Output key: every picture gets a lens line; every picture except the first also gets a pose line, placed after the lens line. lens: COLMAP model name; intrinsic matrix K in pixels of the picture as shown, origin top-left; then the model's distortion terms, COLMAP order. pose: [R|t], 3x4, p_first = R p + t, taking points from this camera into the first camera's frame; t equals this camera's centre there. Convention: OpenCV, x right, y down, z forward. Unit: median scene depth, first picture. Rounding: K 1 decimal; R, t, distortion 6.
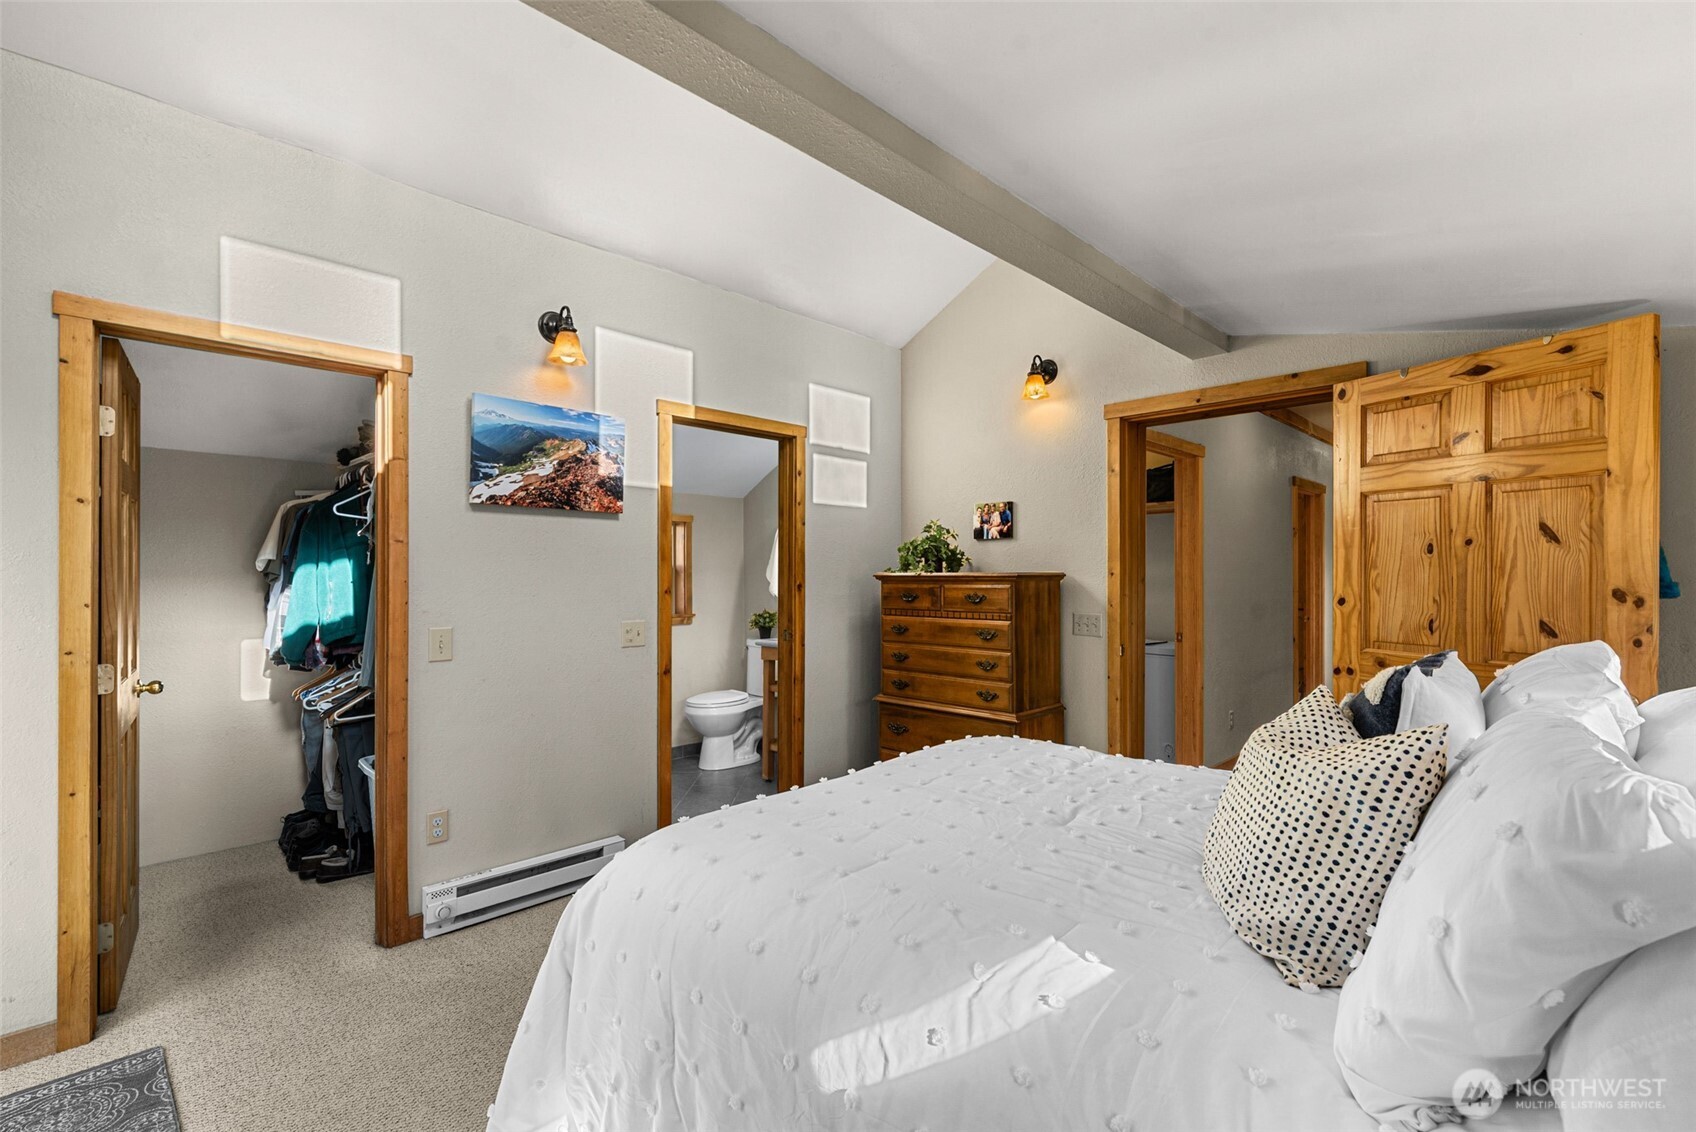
lens RADIAL K [[740.0, 0, 862.1], [0, 740.0, 568.9], [0, 0, 1]] dist [0.001164, 0.000734]
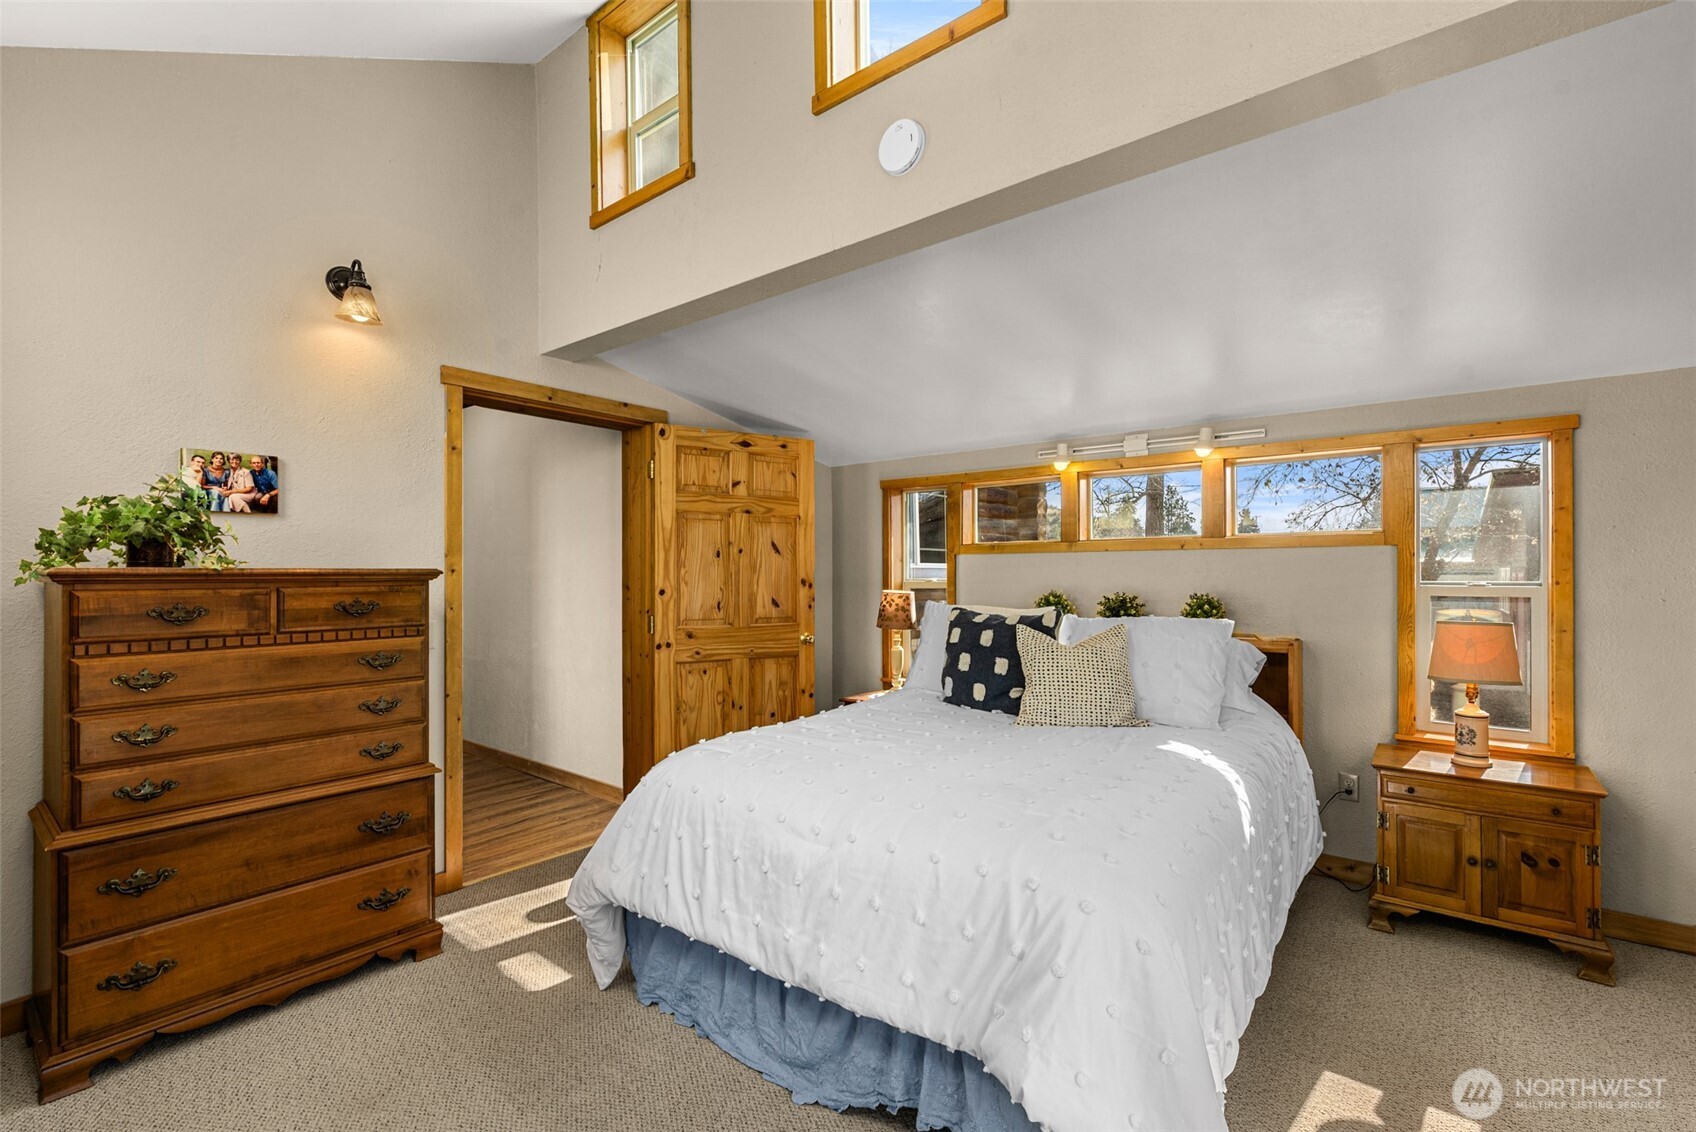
lens RADIAL K [[748.6, 0, 858.1], [0, 748.6, 570.3], [0, 0, 1]] dist [0.000048, -0.000003]
pose [[-0.104297, 0.004001, 0.994538, -0.595338], [-0.005526, 0.999974, -0.004602, 0.008130], [-0.994531, -0.005976, -0.104273, 0.686220]]
